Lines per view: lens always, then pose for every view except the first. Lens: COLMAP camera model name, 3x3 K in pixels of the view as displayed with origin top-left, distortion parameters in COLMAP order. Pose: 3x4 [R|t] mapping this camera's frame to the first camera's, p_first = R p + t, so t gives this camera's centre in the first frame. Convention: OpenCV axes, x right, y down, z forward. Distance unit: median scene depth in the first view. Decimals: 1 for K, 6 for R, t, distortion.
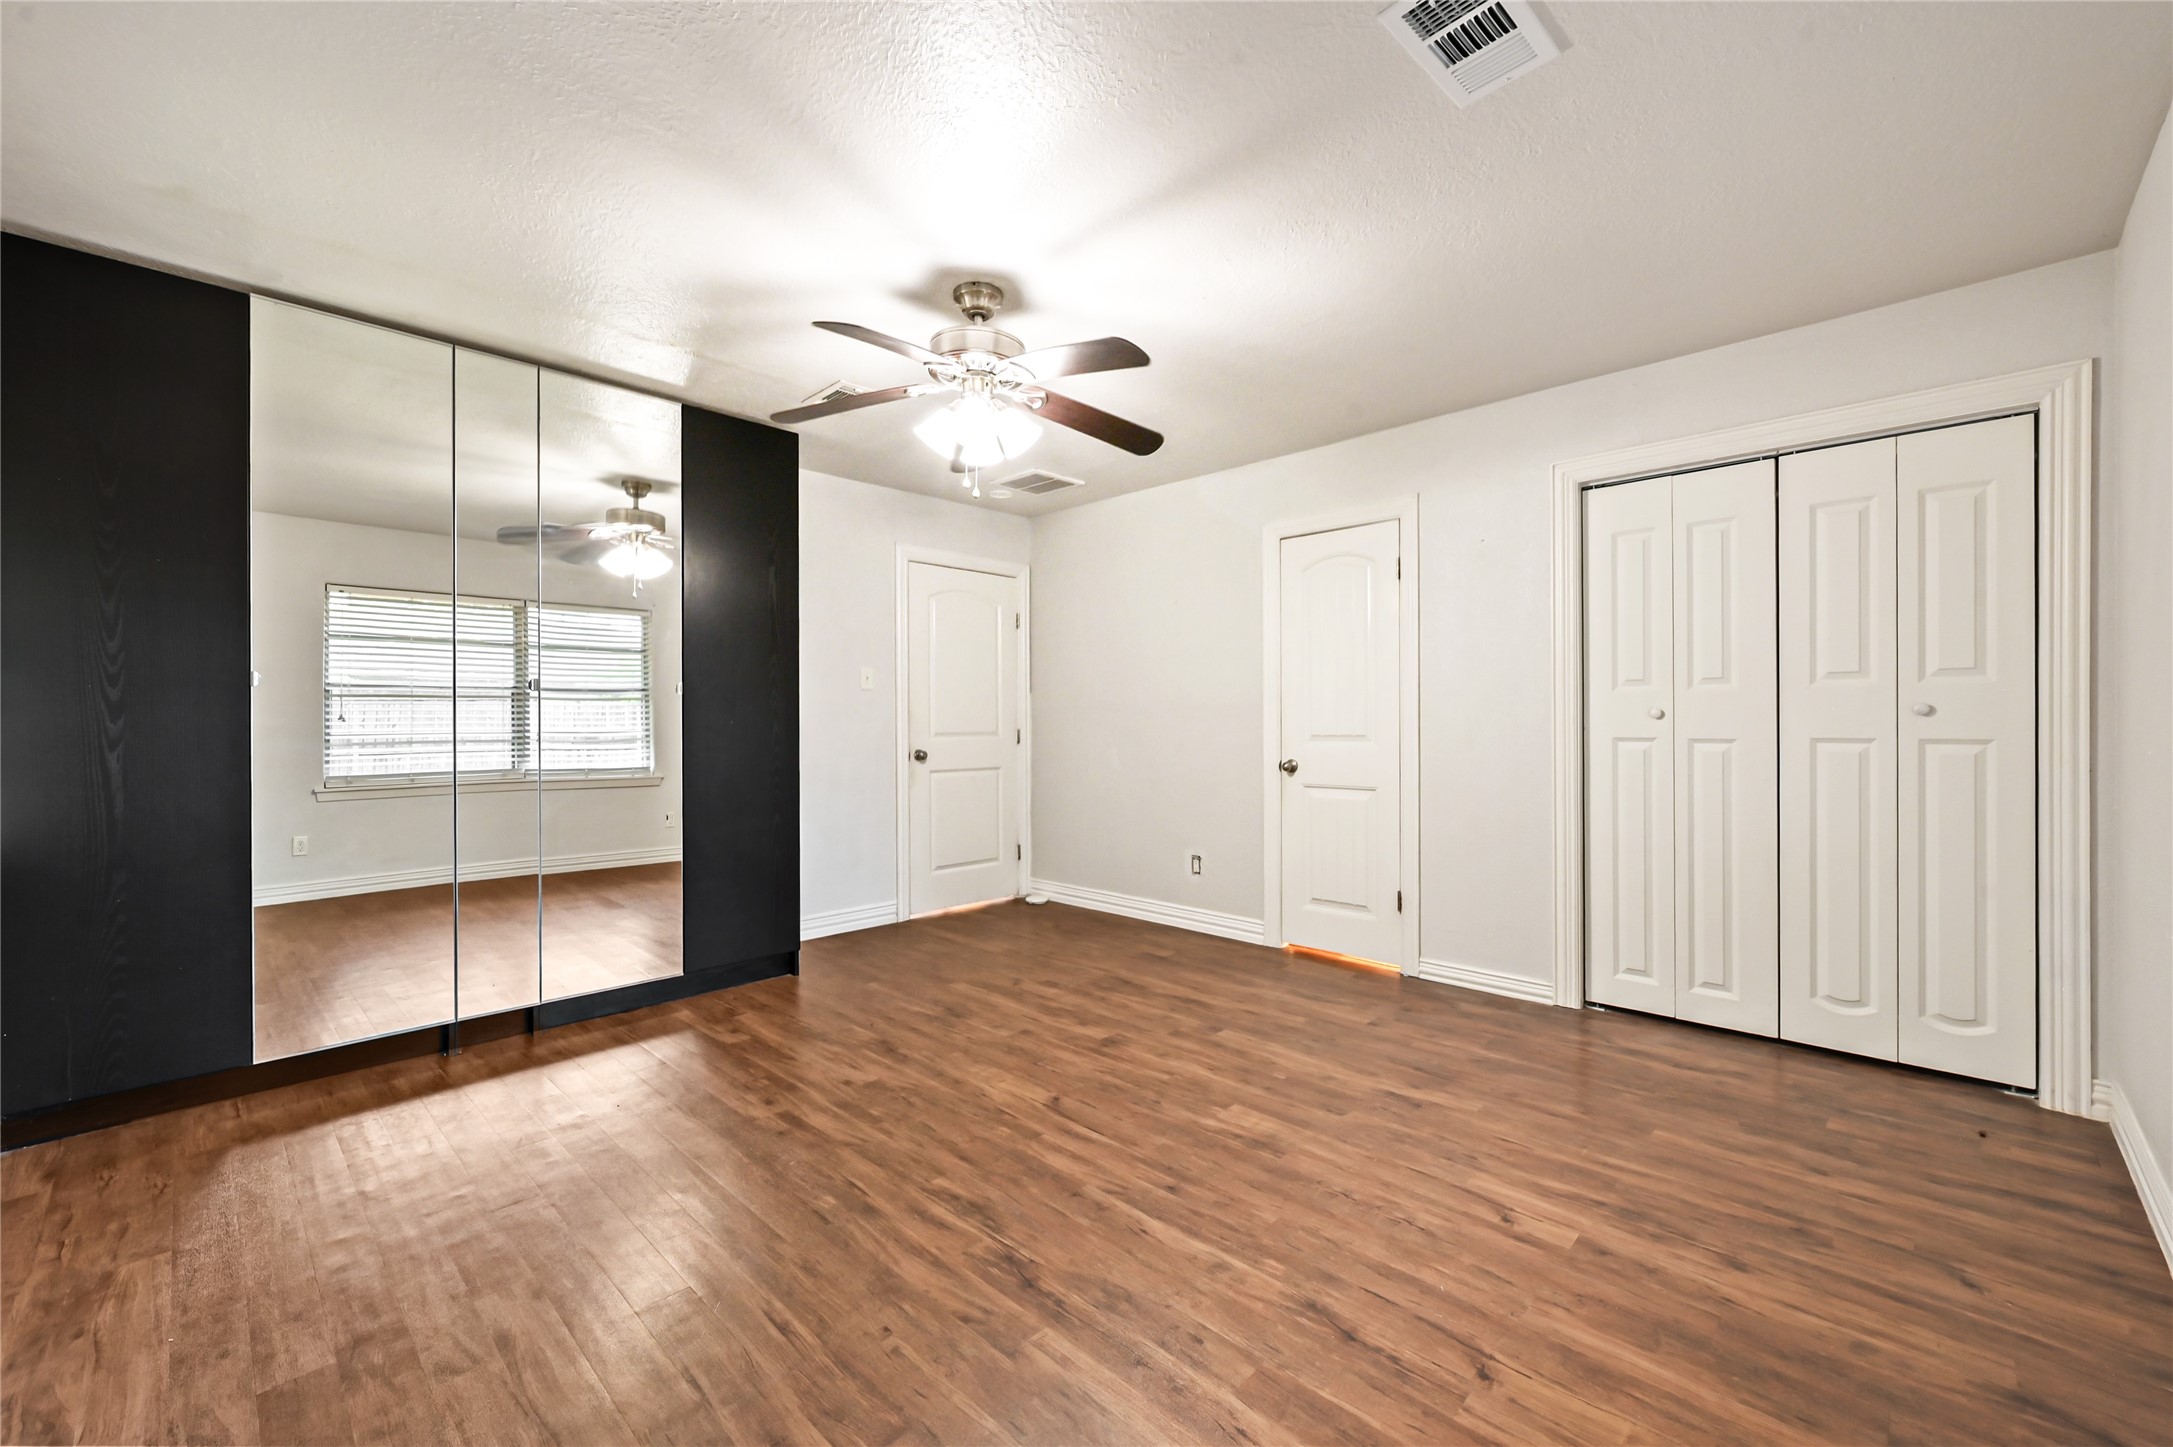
lens RADIAL K [[866.0, 0, 1087.5], [0, 866.0, 722.1], [0, 0, 1]] dist [-0.000431, -0.000928]
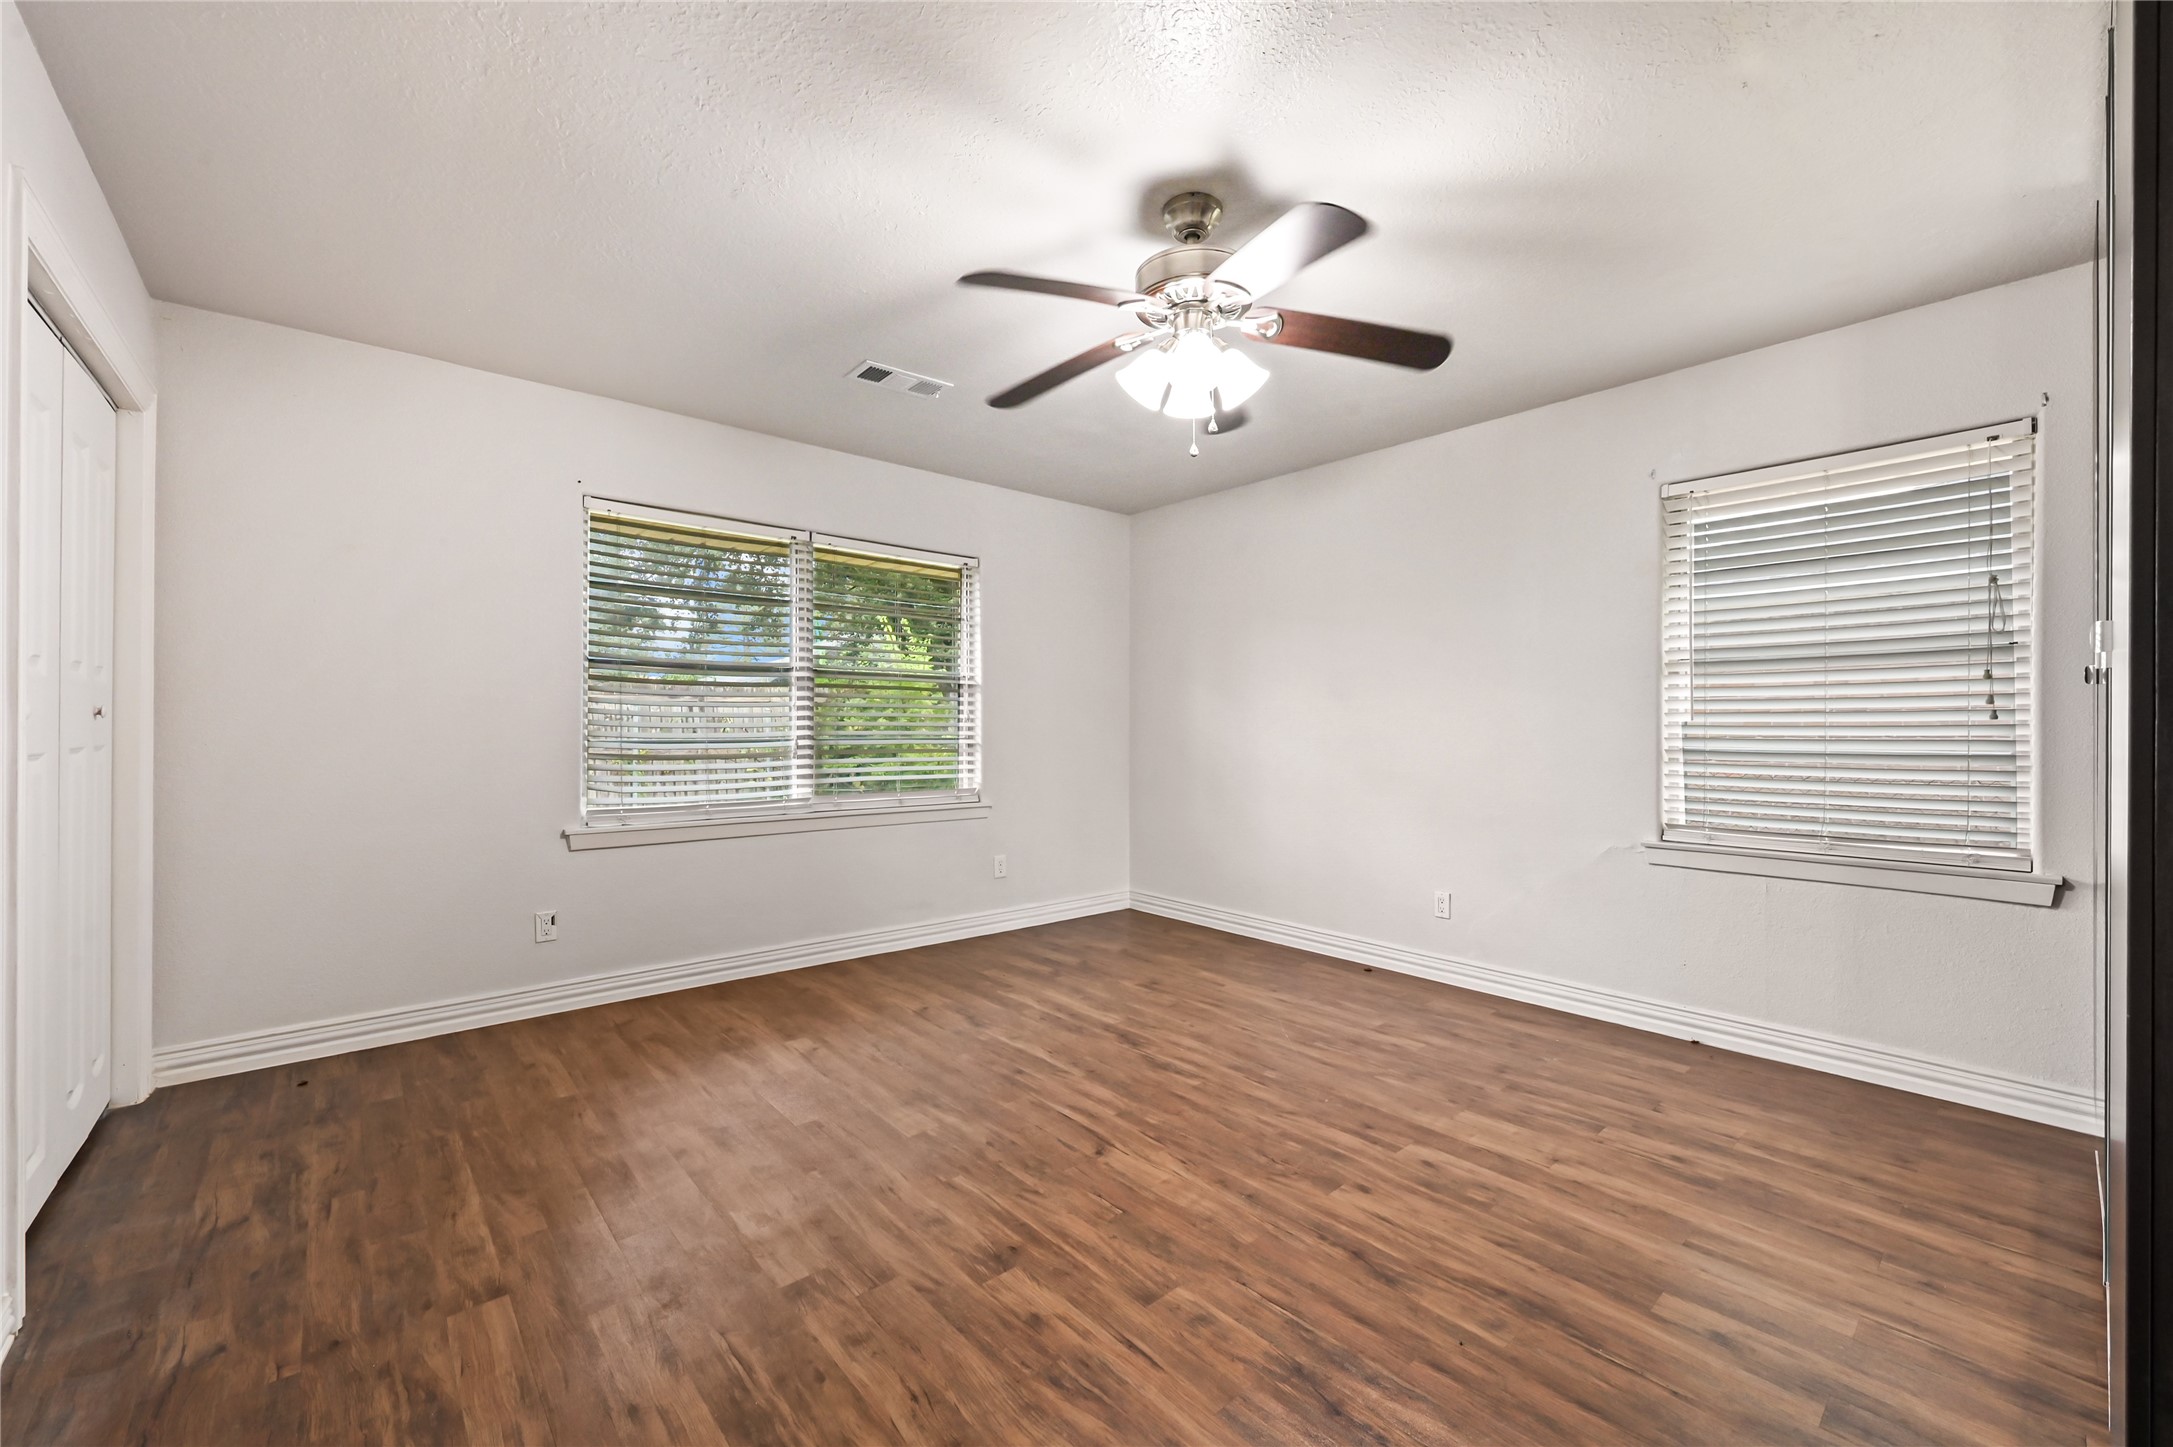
lens RADIAL K [[866.0, 0, 1085.5], [0, 866.0, 725.2], [0, 0, 1]] dist [-0.000431, -0.000928]
pose [[-0.996165, 0.000303, 0.087495, -0.107914], [0.000277, 1.000000, -0.000303, -0.002176], [-0.087495, -0.000277, -0.996165, 2.039597]]
